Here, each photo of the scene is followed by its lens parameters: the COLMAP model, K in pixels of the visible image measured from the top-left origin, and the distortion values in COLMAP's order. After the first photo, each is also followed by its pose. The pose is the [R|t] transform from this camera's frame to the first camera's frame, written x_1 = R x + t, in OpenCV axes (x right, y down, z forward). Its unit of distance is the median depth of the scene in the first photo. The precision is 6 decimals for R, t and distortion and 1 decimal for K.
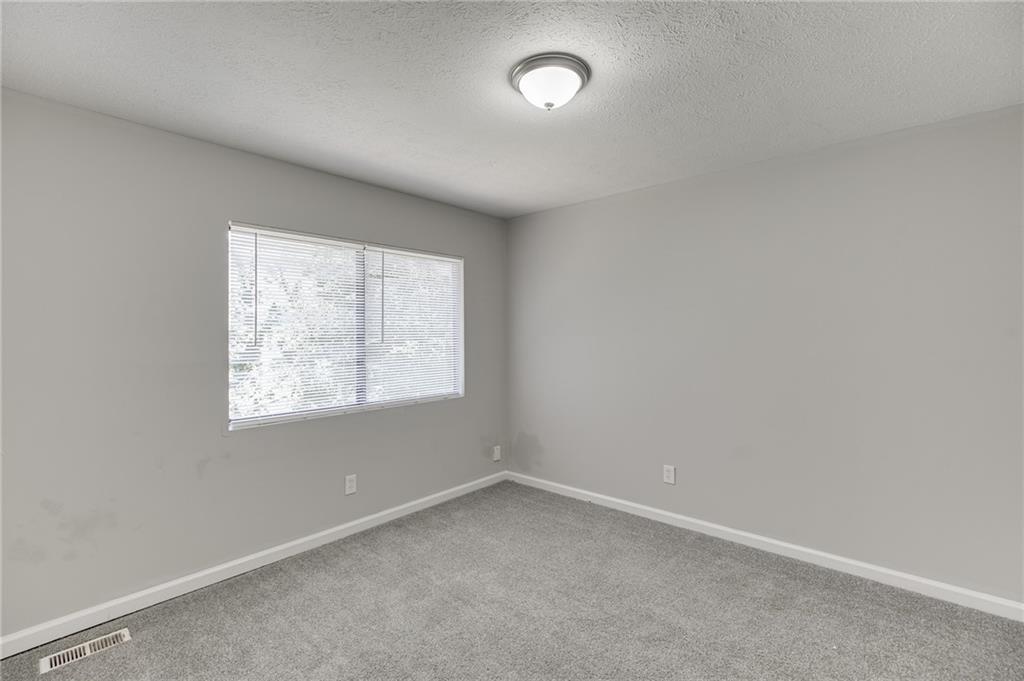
lens RADIAL K [[457.7, 0, 511.6], [0, 457.7, 335.2], [0, 0, 1]] dist [-0.020352, 0.008672]
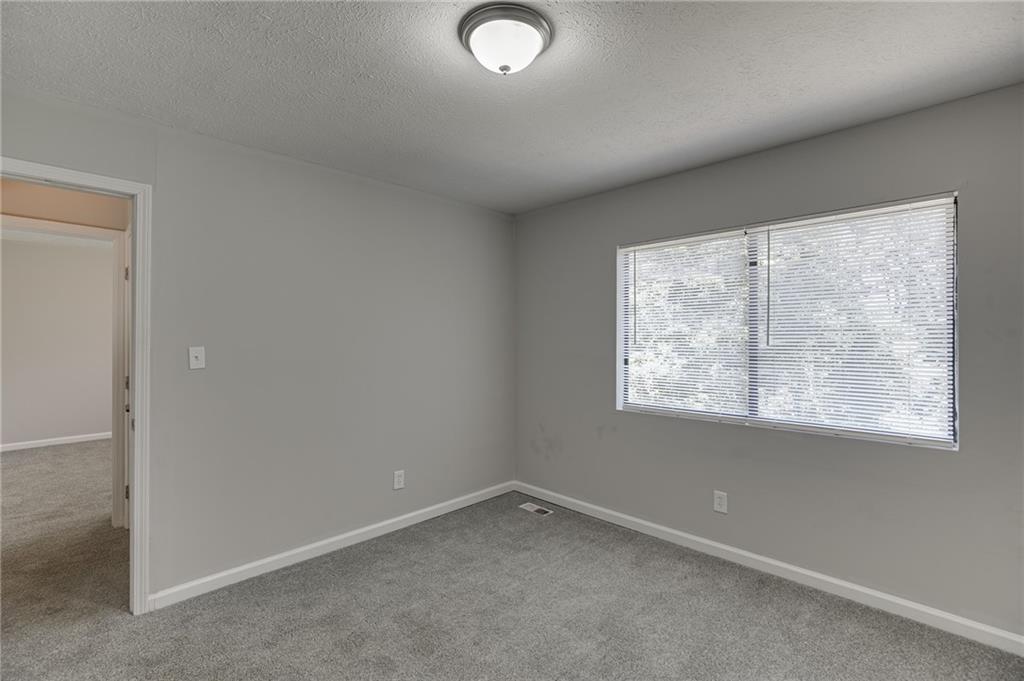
lens RADIAL K [[457.7, 0, 511.6], [0, 457.7, 335.2], [0, 0, 1]] dist [-0.020352, 0.008672]
pose [[-0.048560, 0.003702, -0.998813, 0.627846], [0.001197, 0.999993, 0.003648, -0.005147], [0.998820, -0.001018, -0.048564, 0.706829]]
